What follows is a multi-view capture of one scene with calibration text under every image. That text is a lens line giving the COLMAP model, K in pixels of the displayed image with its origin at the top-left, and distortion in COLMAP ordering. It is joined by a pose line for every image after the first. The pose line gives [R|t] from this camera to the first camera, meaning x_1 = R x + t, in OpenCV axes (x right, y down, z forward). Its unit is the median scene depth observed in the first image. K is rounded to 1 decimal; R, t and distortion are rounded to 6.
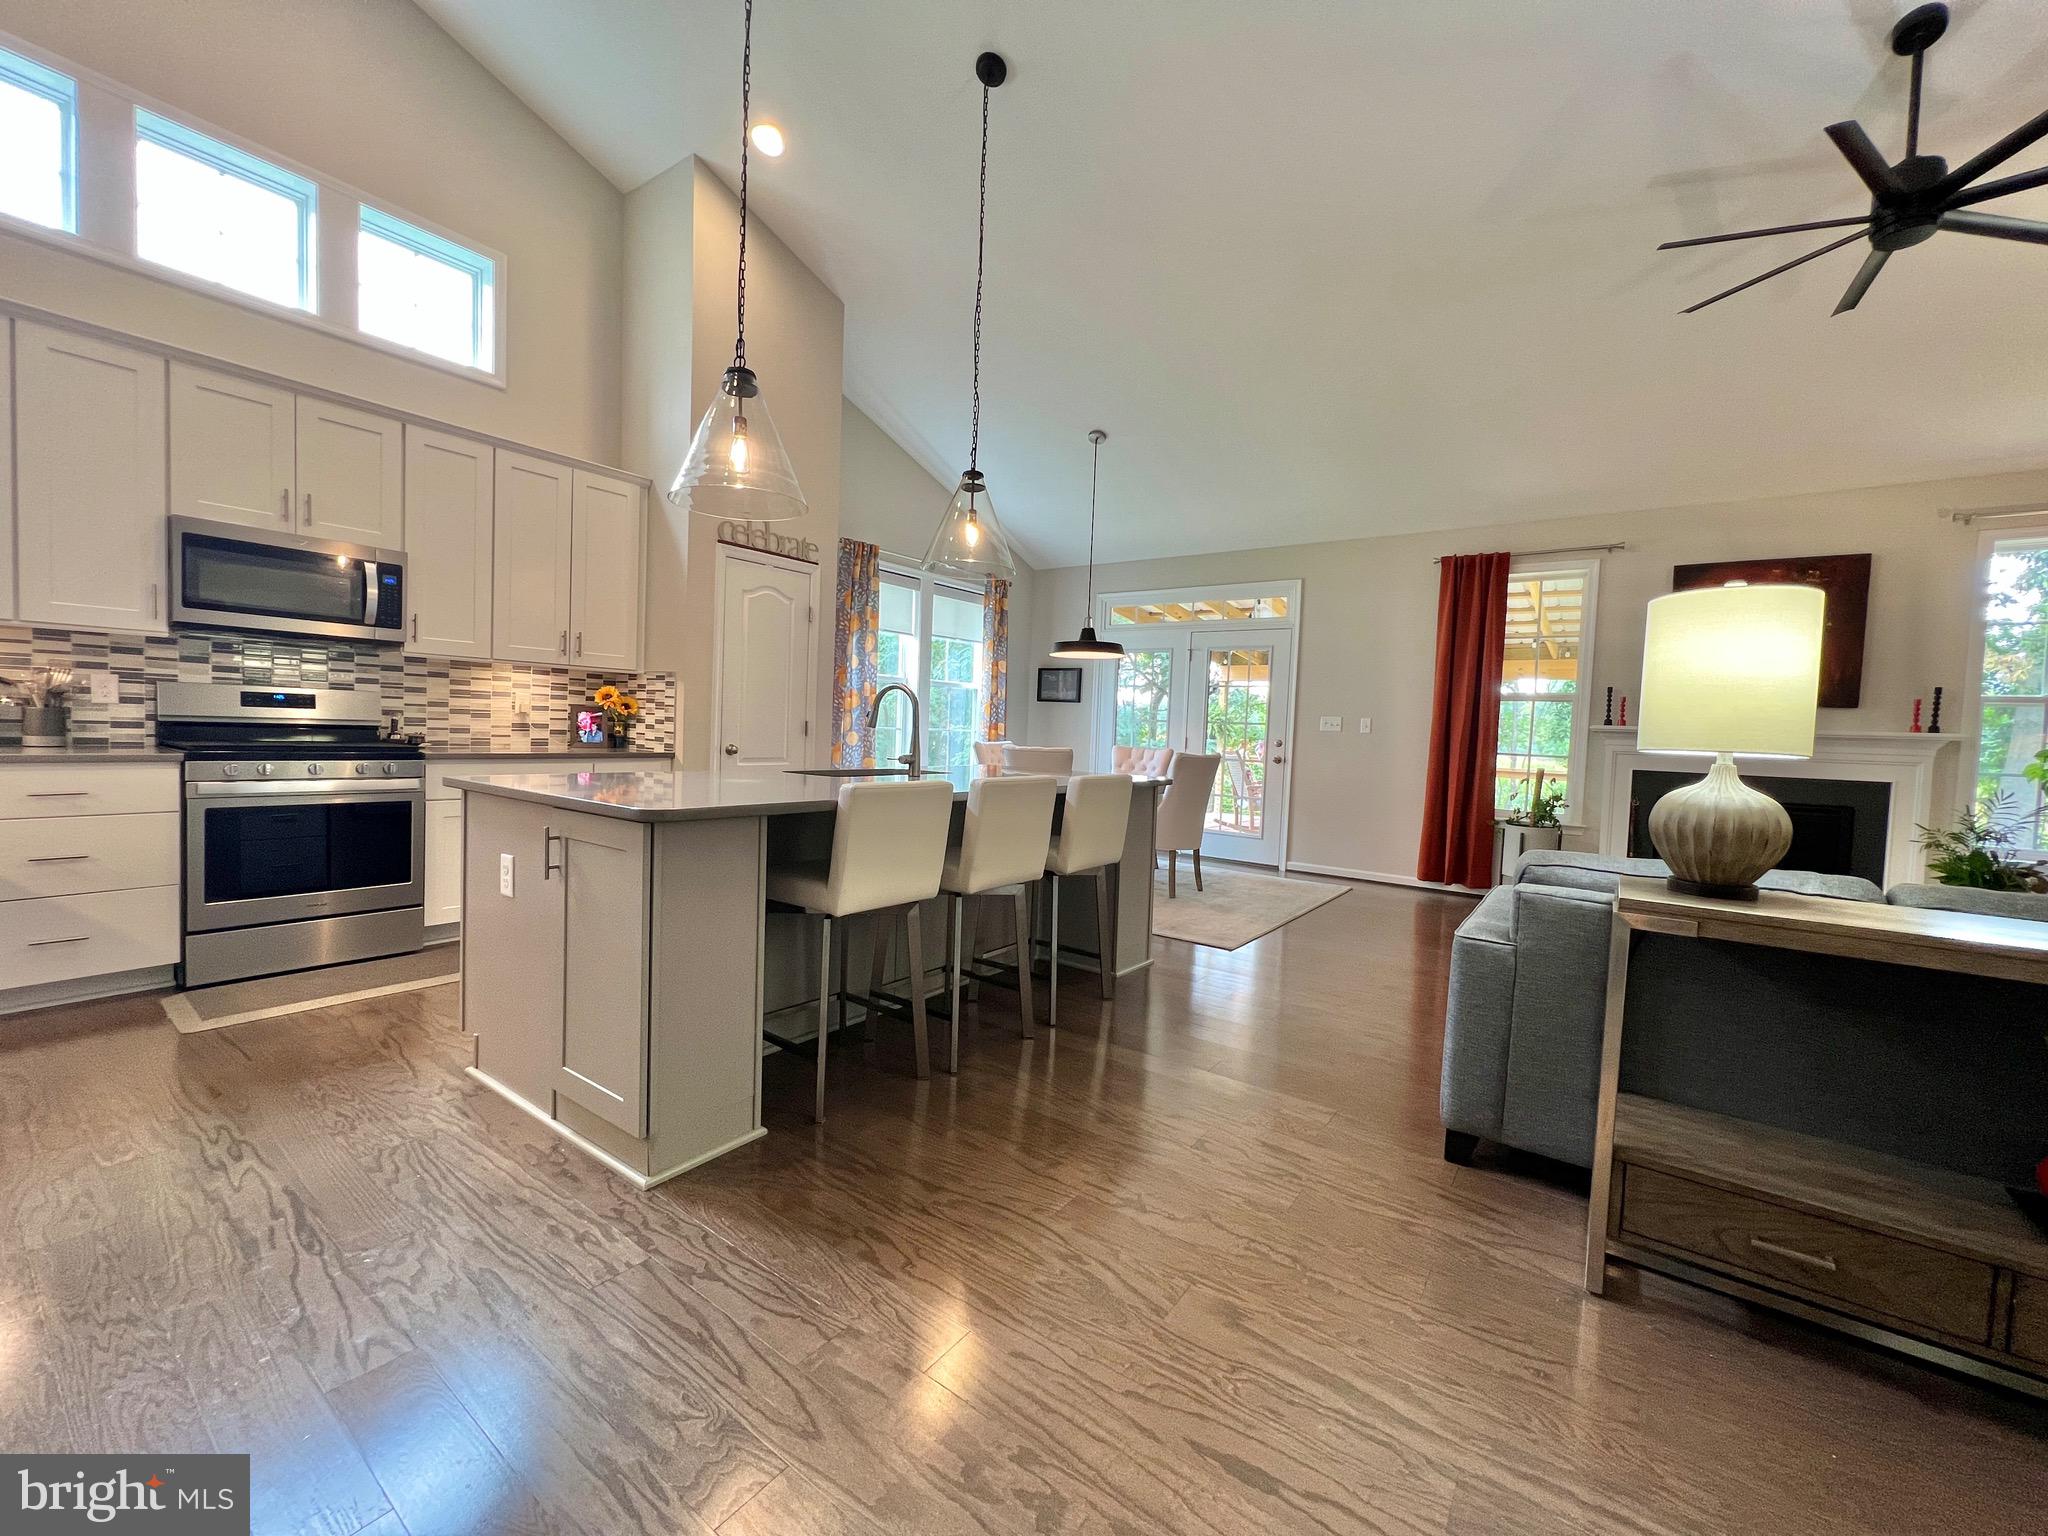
lens RADIAL K [[823.8, 0, 1017.4], [0, 823.8, 761.9], [0, 0, 1]] dist [-0.001983, 0.000832]
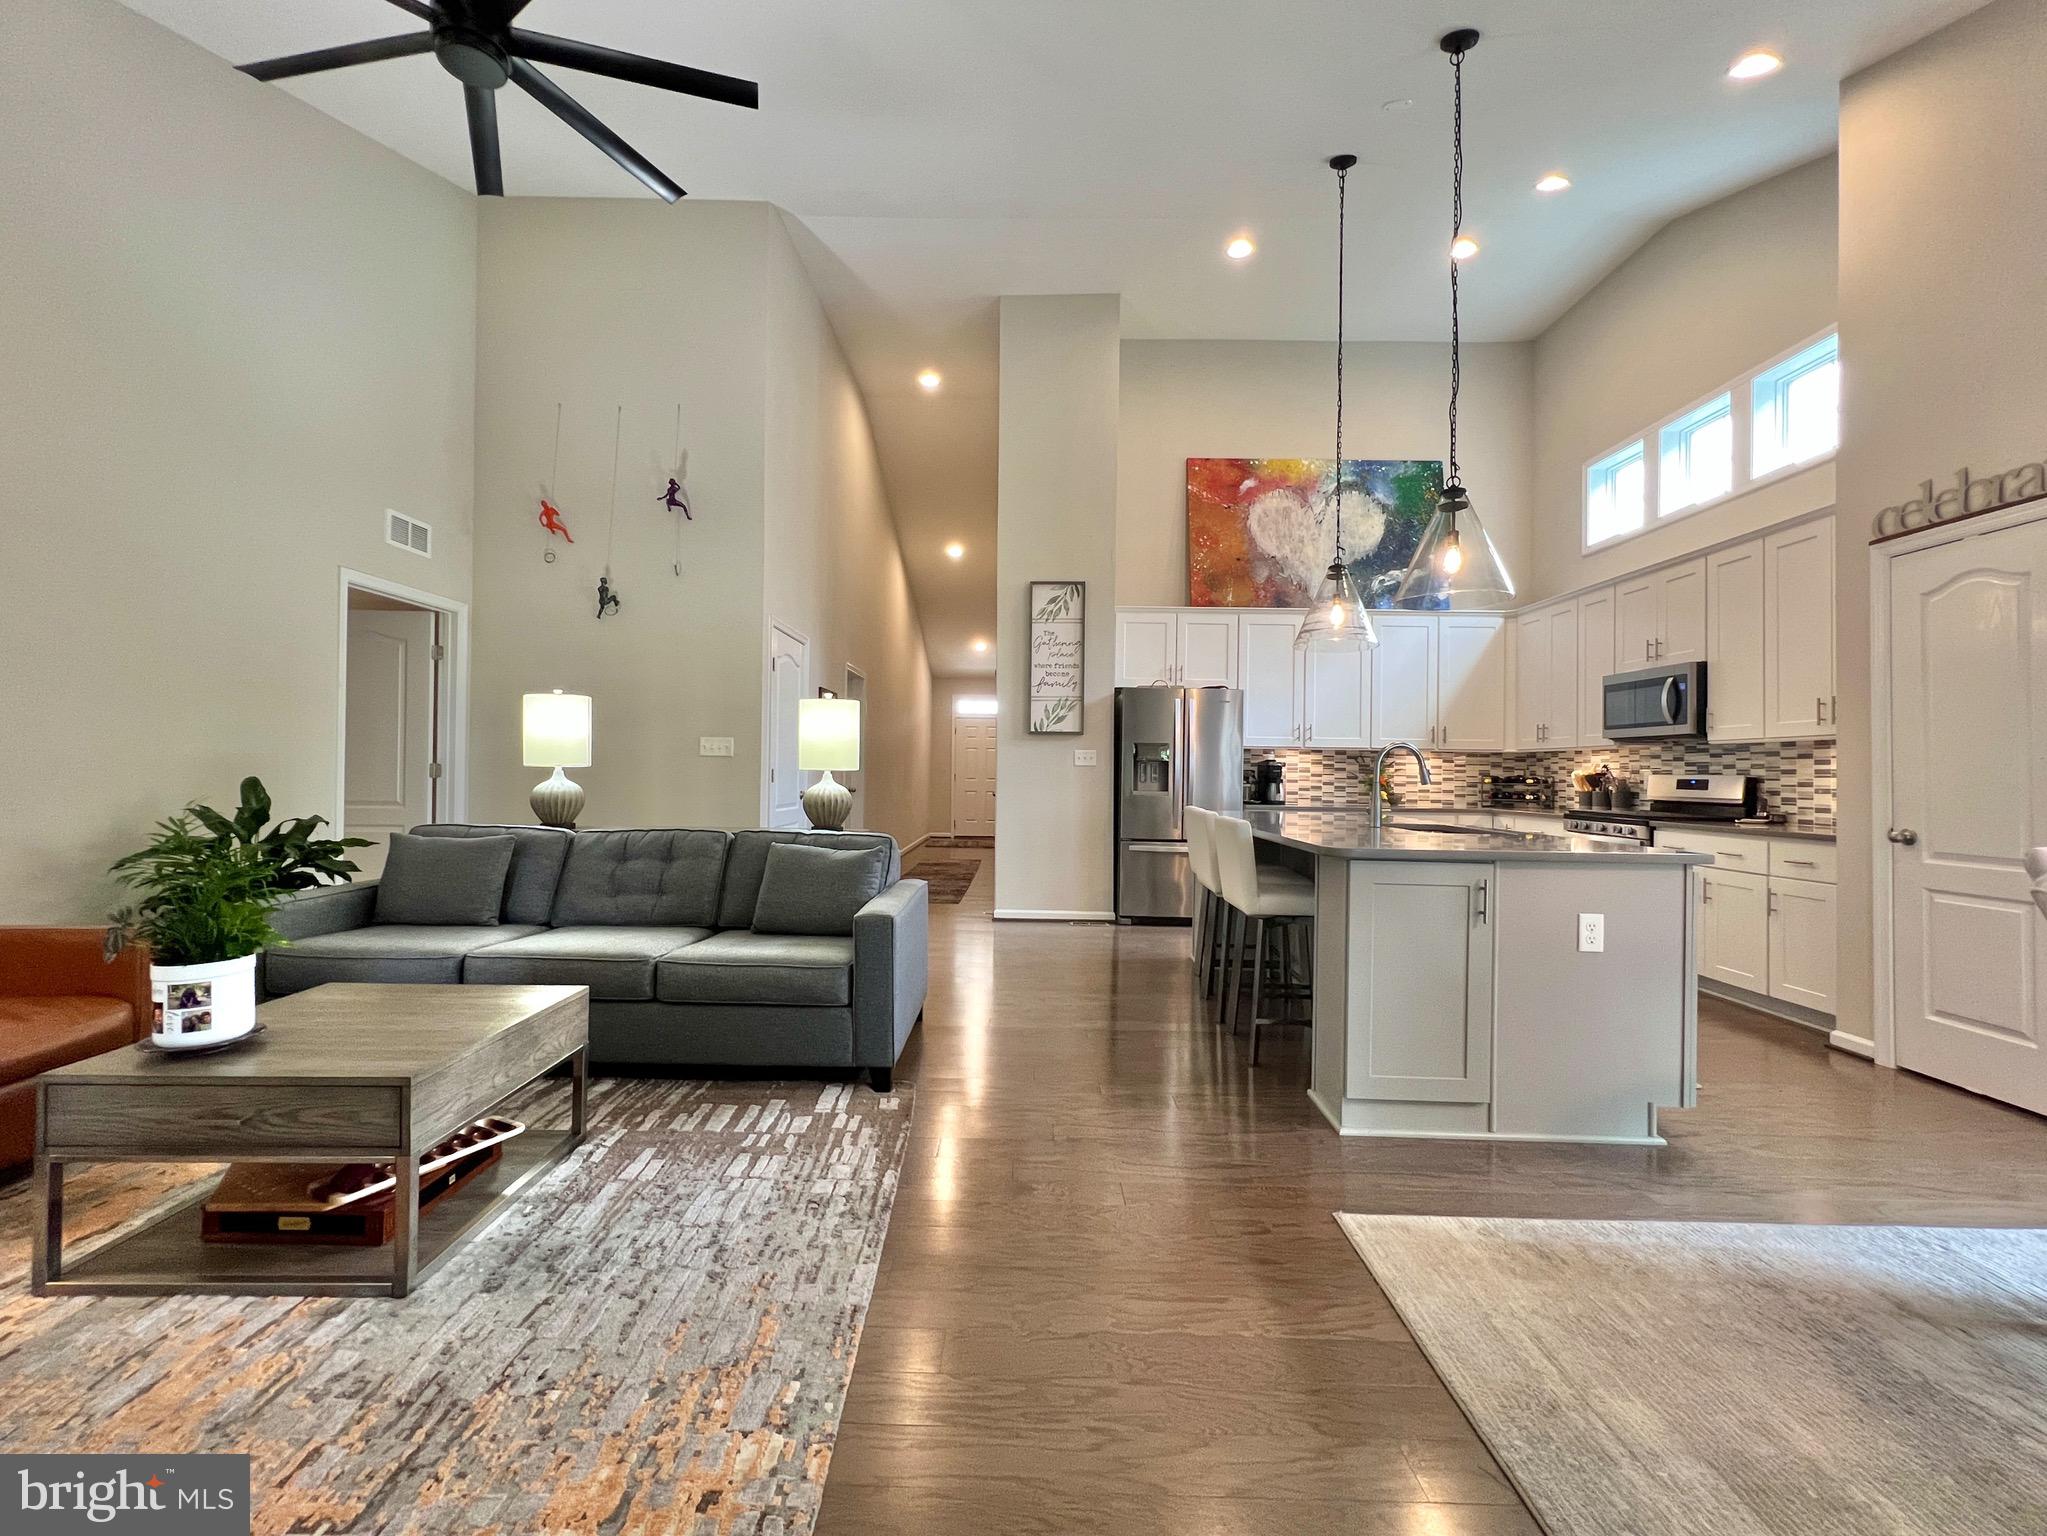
lens RADIAL K [[865.0, 0, 1015.4], [0, 865.0, 764.7], [0, 0, 1]] dist [-0.000546, 0.000556]
pose [[-0.813364, -0.057398, -0.578917, 0.725037], [-0.071919, 0.997408, 0.002155, -0.025500], [0.577292, 0.043388, -0.815384, 1.292067]]
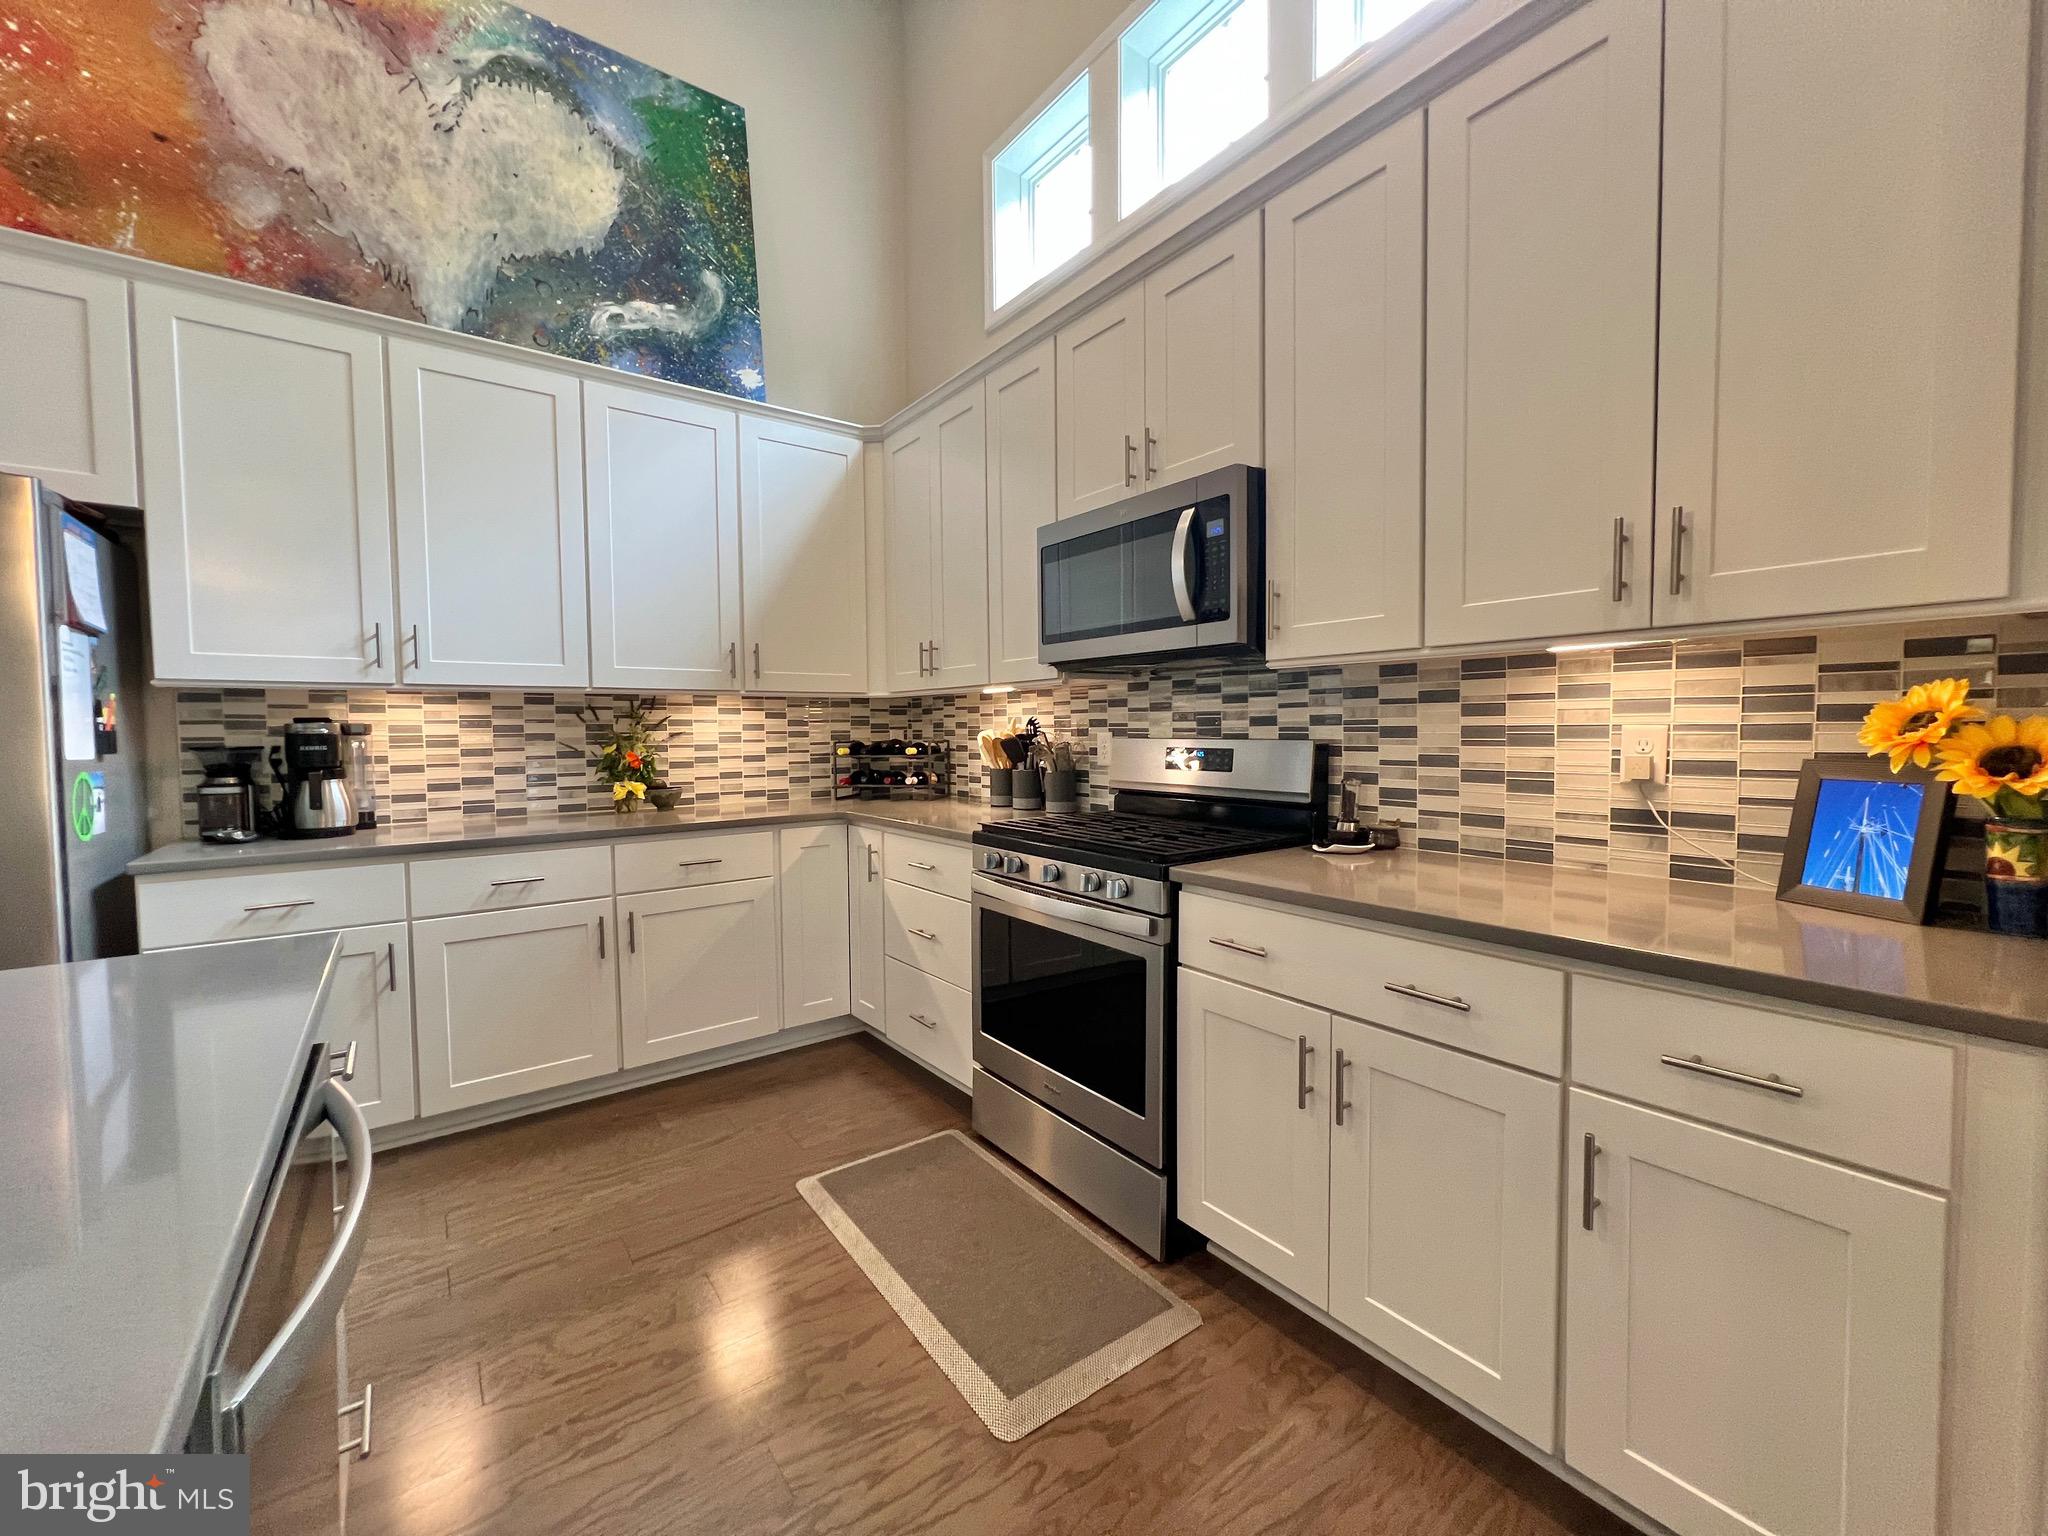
lens RADIAL K [[823.8, 0, 1024.8], [0, 823.8, 762.8], [0, 0, 1]] dist [-0.001983, 0.000832]
pose [[-0.291356, 0.003235, -0.956609, -0.194849], [-0.043830, 0.998899, 0.016728, -0.065403], [0.955610, 0.046802, -0.290893, 0.898635]]
